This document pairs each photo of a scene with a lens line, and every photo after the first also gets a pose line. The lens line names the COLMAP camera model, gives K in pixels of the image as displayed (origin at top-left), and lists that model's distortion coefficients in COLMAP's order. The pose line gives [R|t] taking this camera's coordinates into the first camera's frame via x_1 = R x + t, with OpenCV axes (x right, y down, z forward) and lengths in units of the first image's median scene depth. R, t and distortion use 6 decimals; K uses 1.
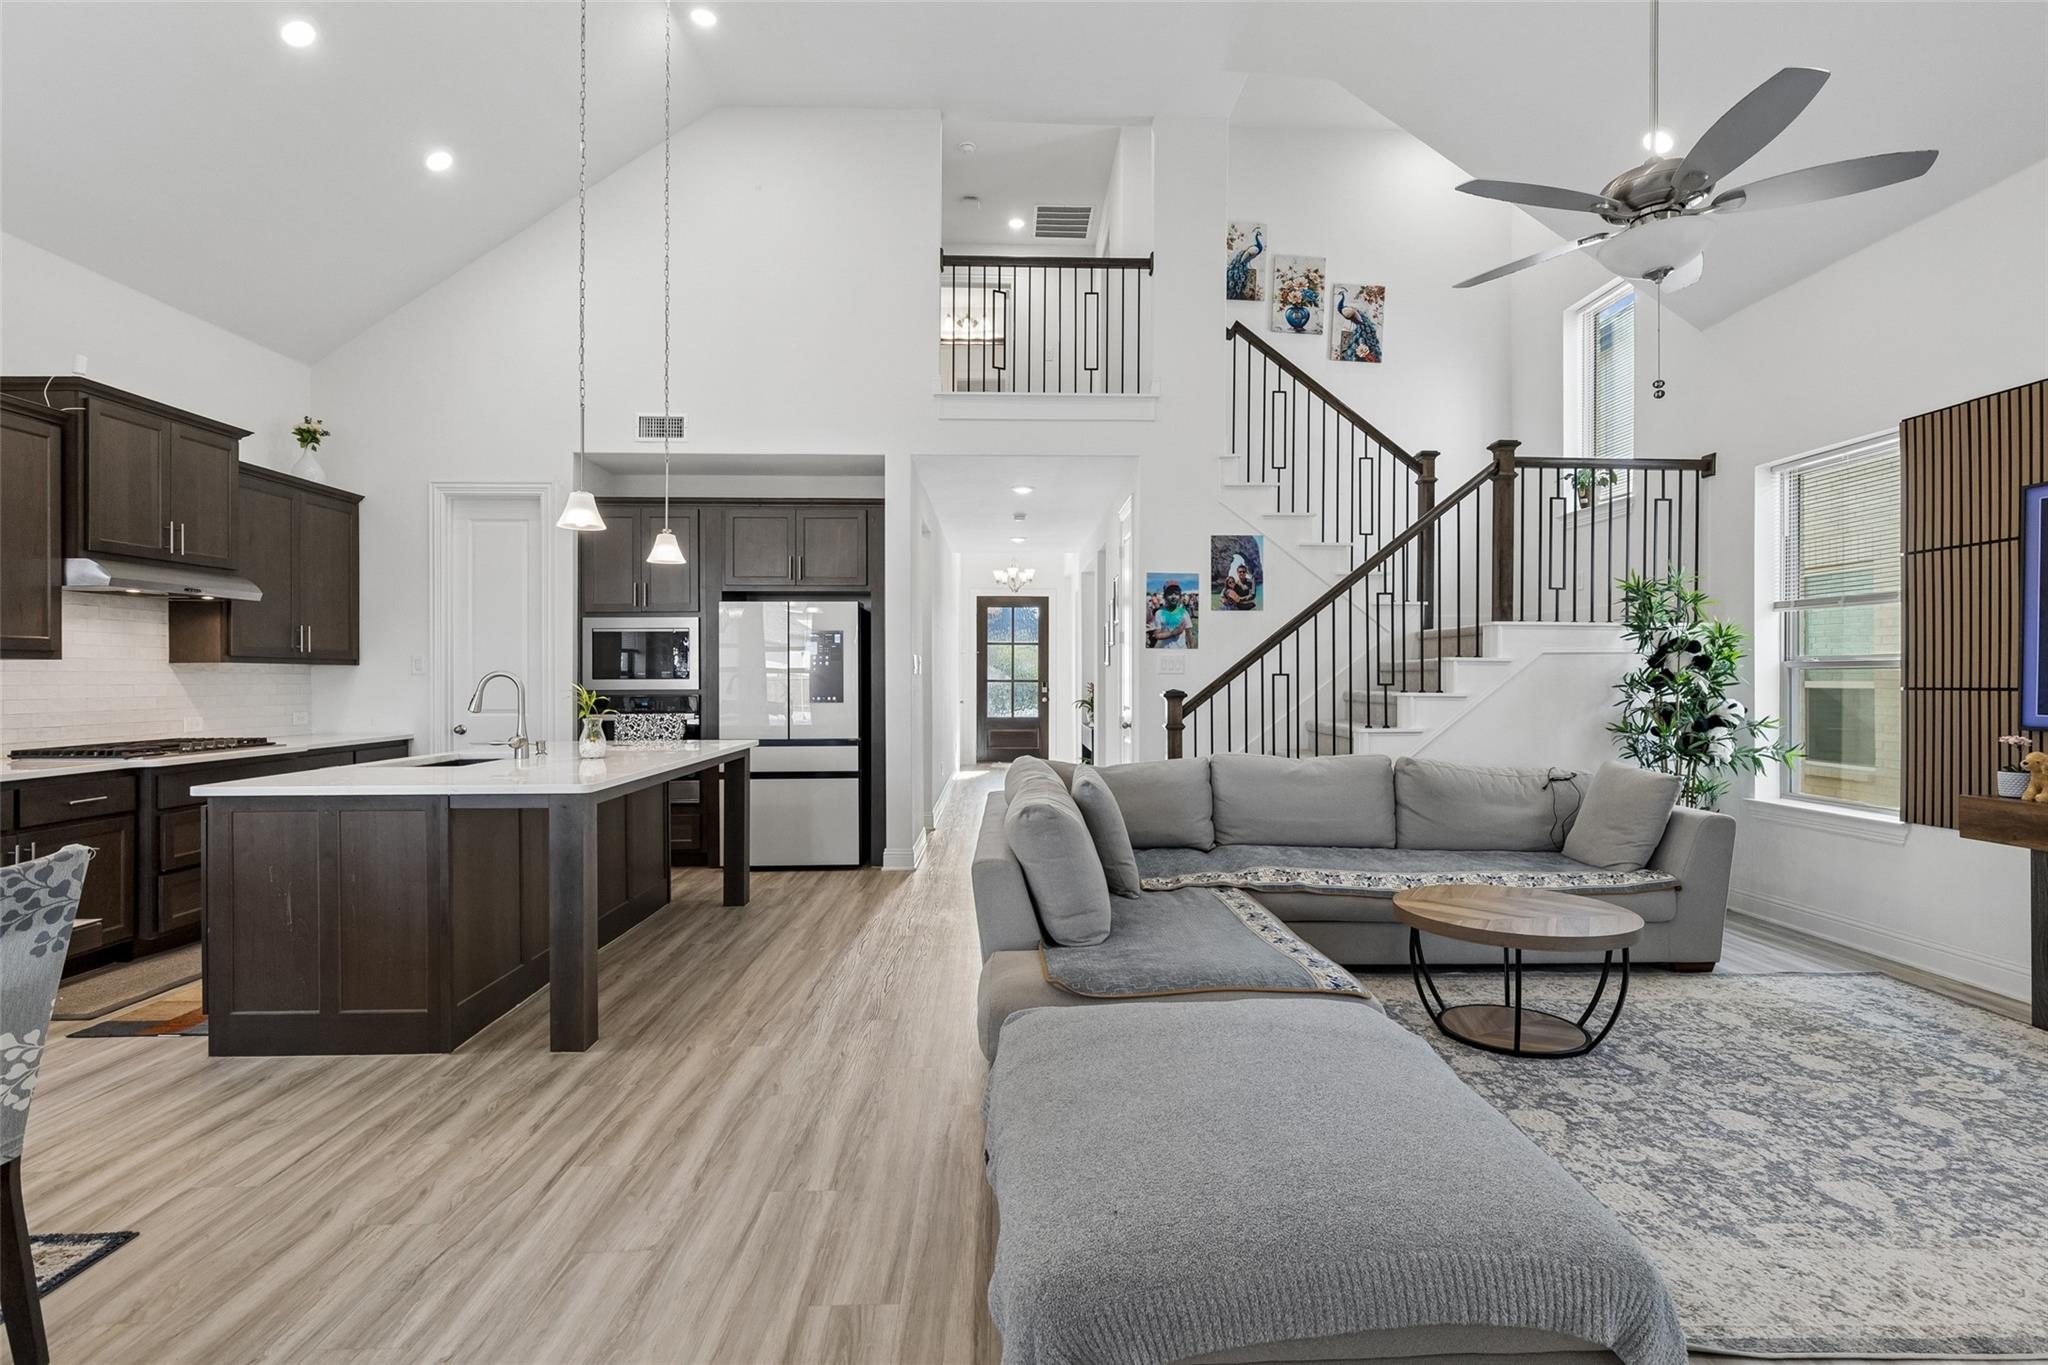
lens RADIAL K [[1006.8, 0, 1037.9], [0, 1006.8, 673.9], [0, 0, 1]] dist [-0.001212, -0.000100]
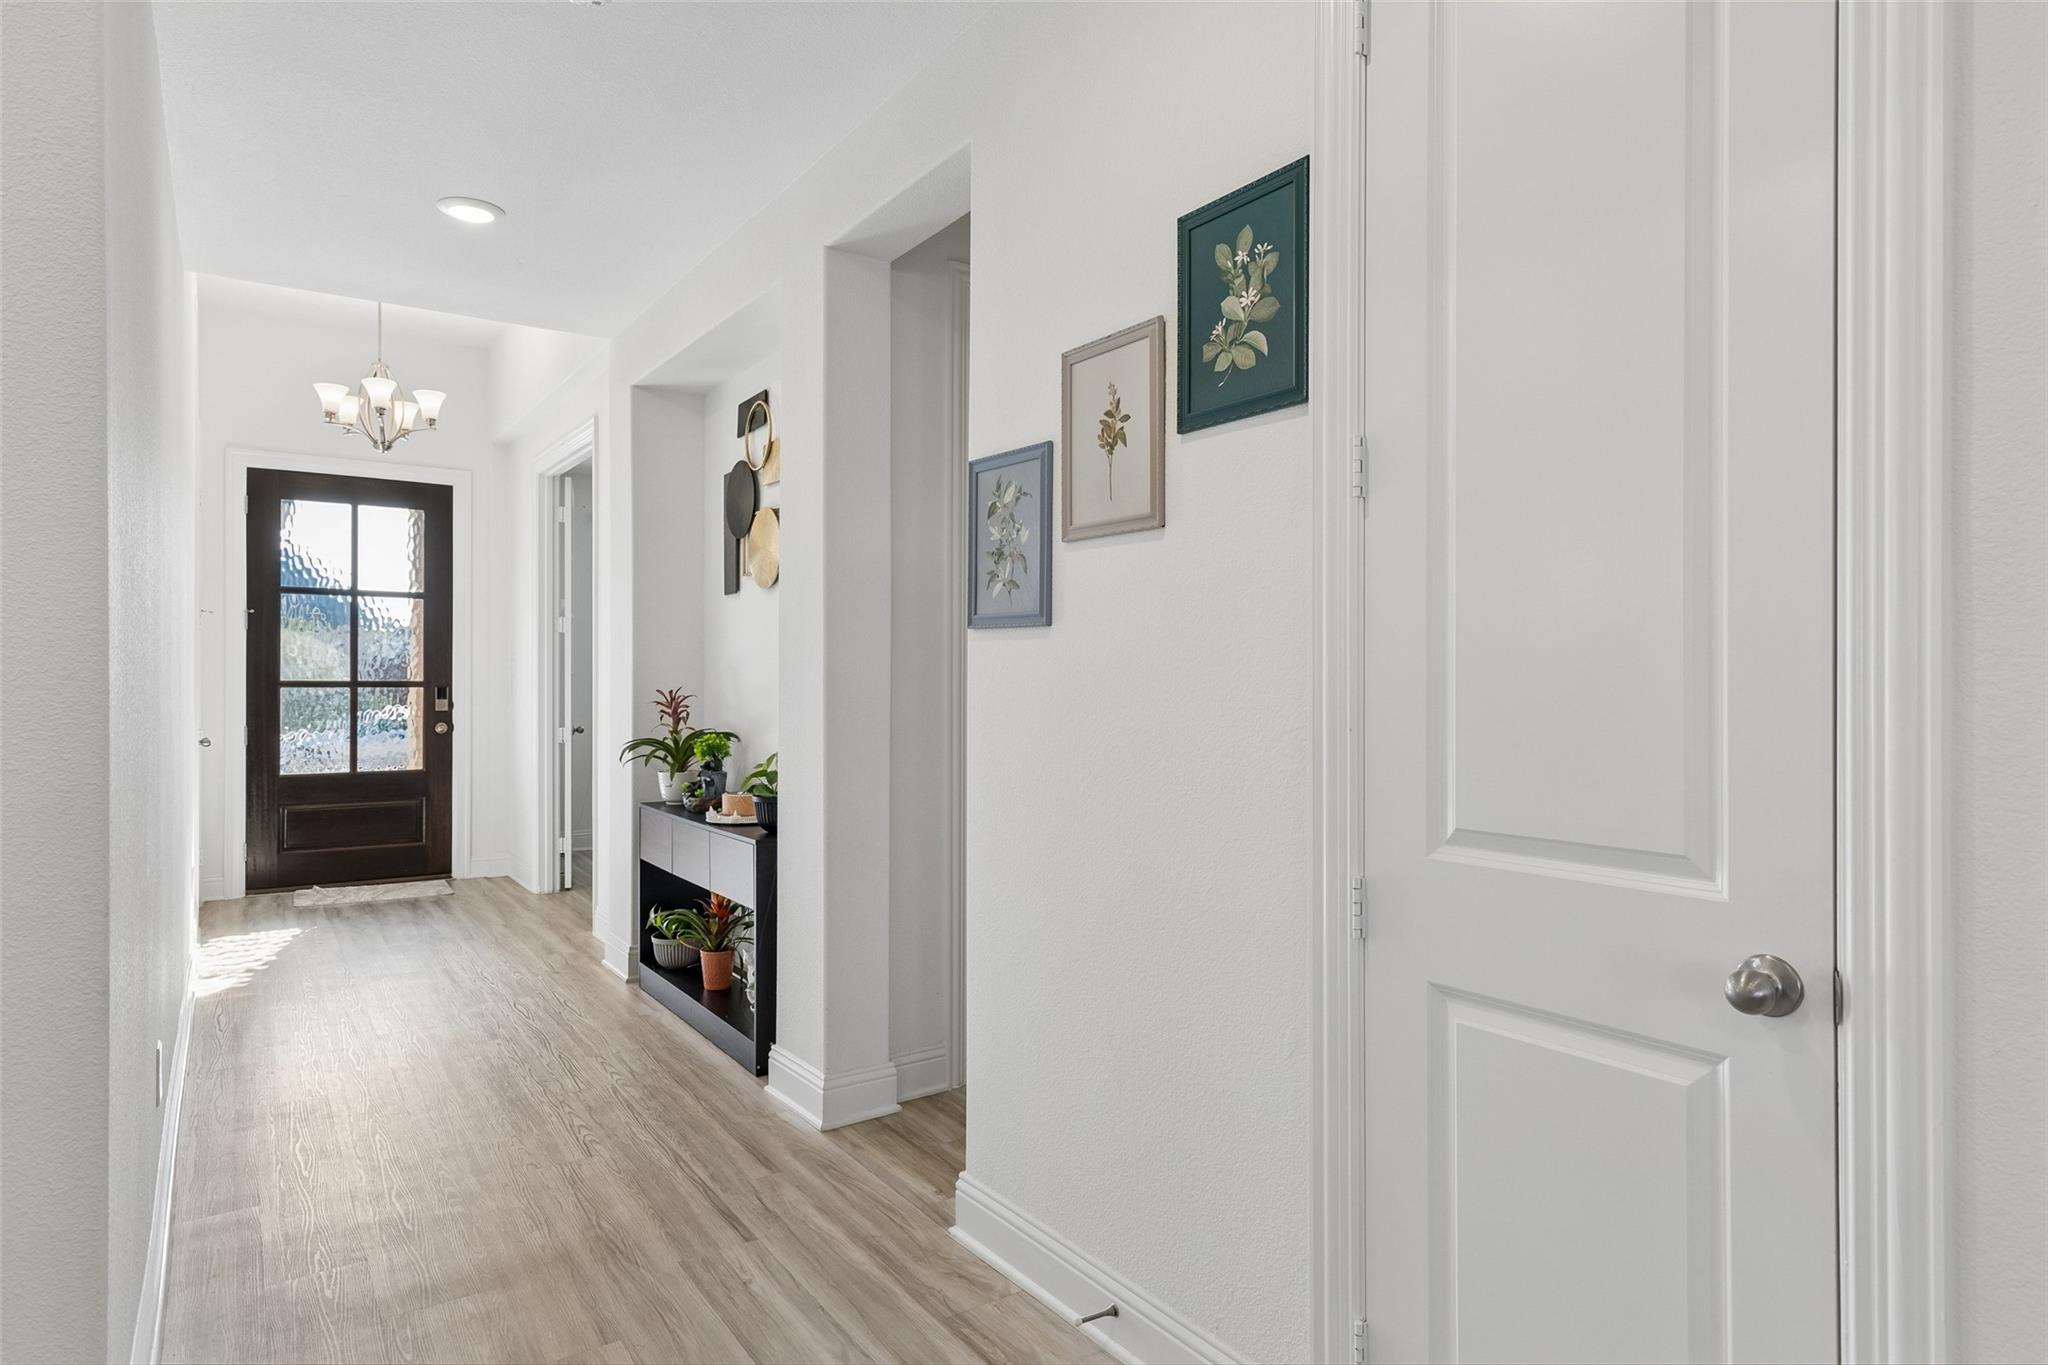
lens RADIAL K [[1099.5, 0, 1034.7], [0, 1099.5, 676.7], [0, 0, 1]] dist [0.004297, -0.001114]
pose [[0.831502, -0.002303, 0.555517, -0.126851], [-0.000832, 0.999985, 0.005392, 0.004702], [-0.555521, -0.004945, 0.831488, 1.342389]]
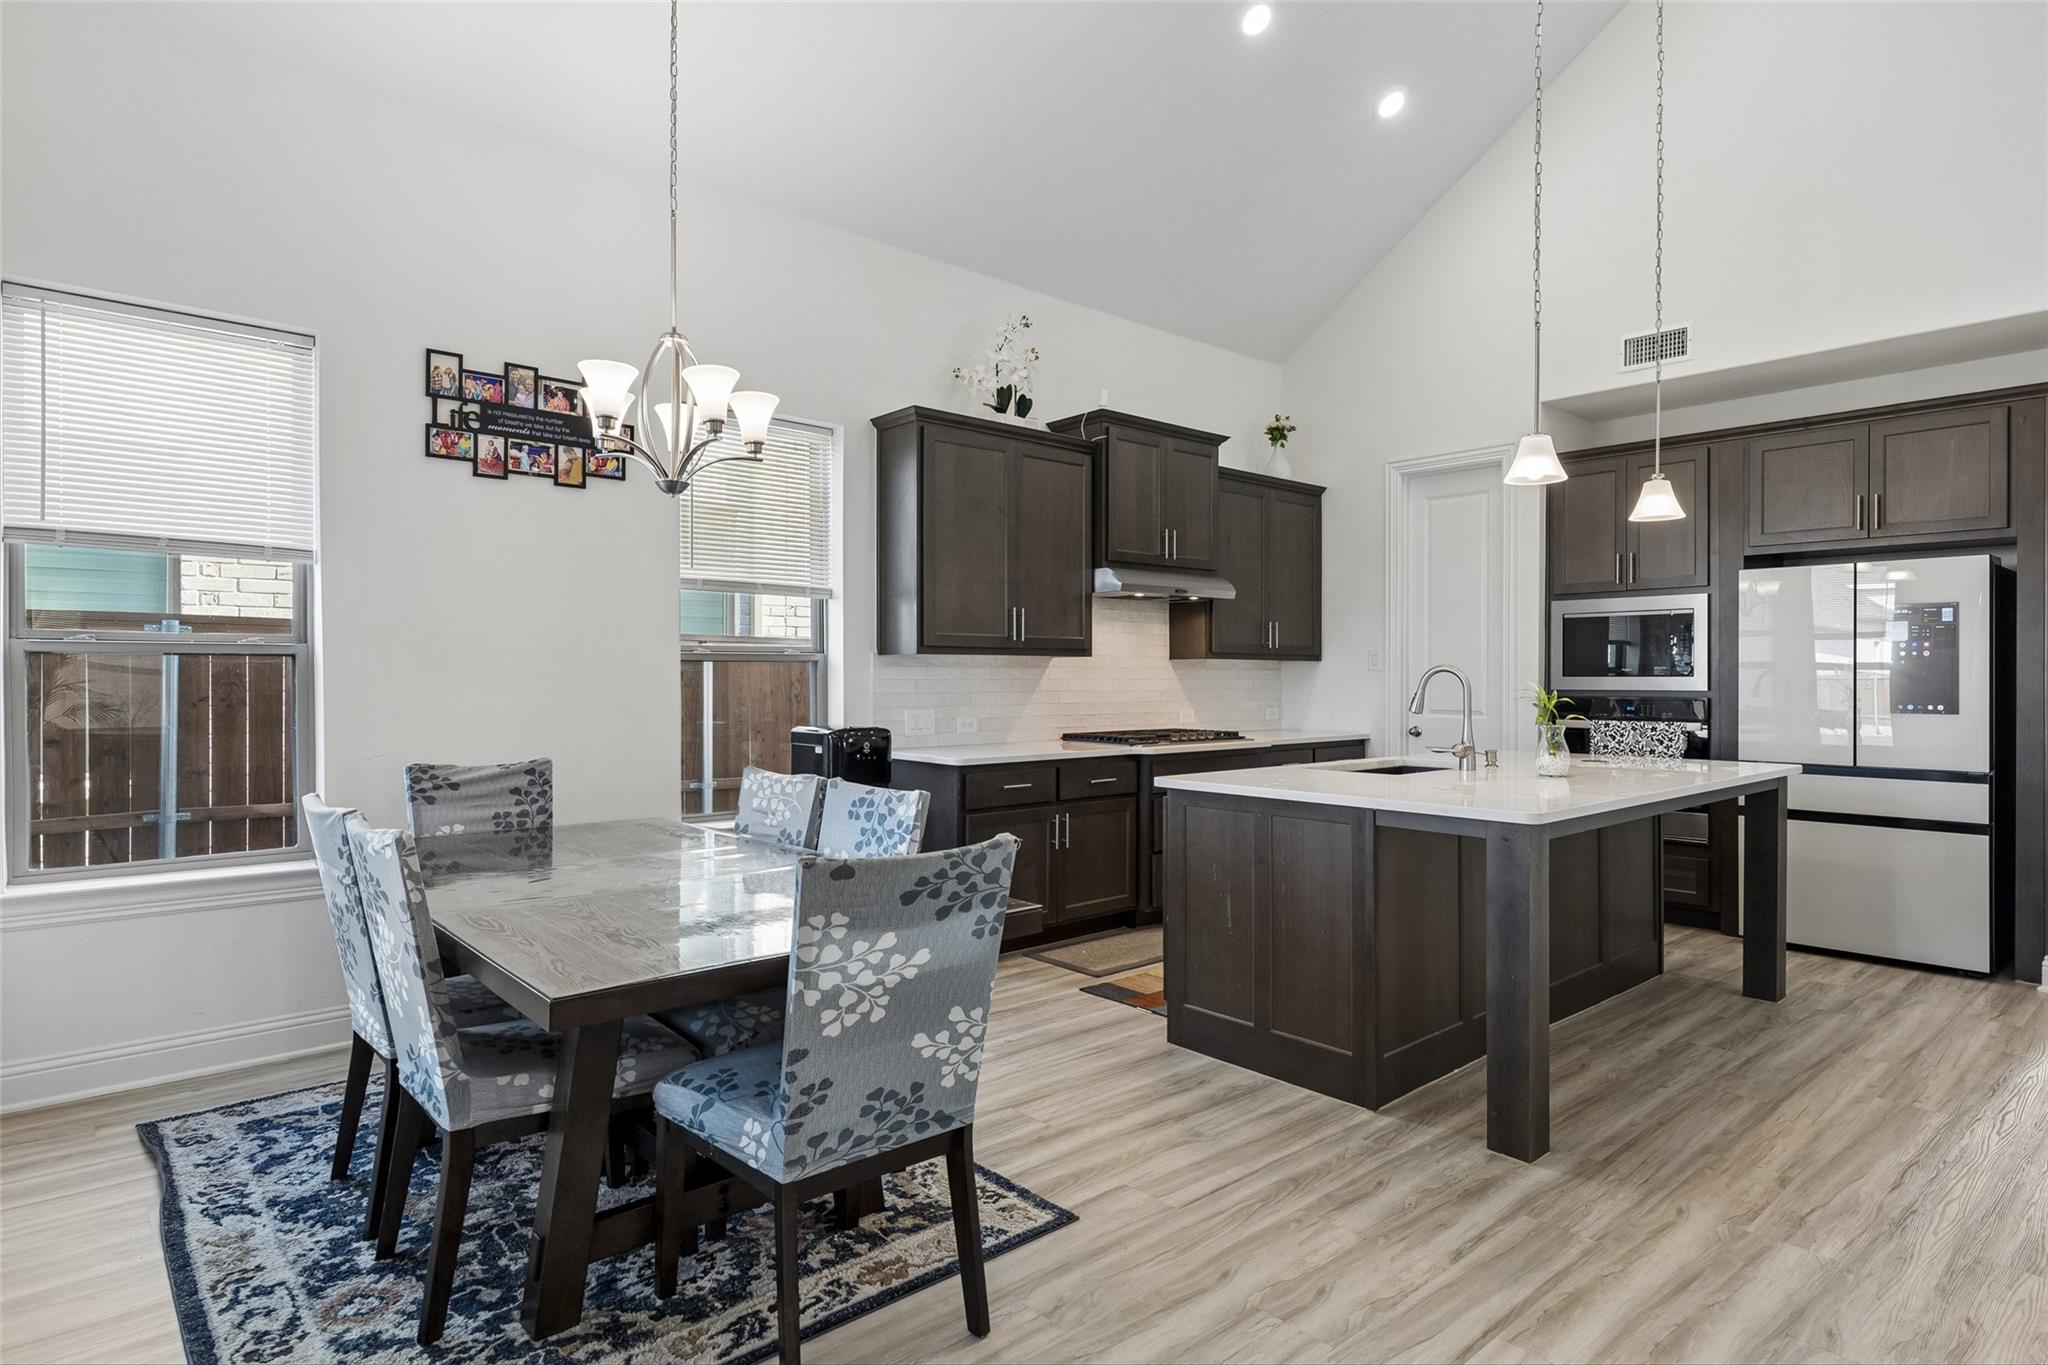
lens RADIAL K [[1099.5, 0, 1034.4], [0, 1099.5, 676.8], [0, 0, 1]] dist [0.004297, -0.001114]
pose [[0.636236, 0.004441, -0.771482, -0.036378], [-0.001303, 0.999988, 0.004682, 0.002823], [0.771493, -0.001974, 0.636234, 0.138010]]
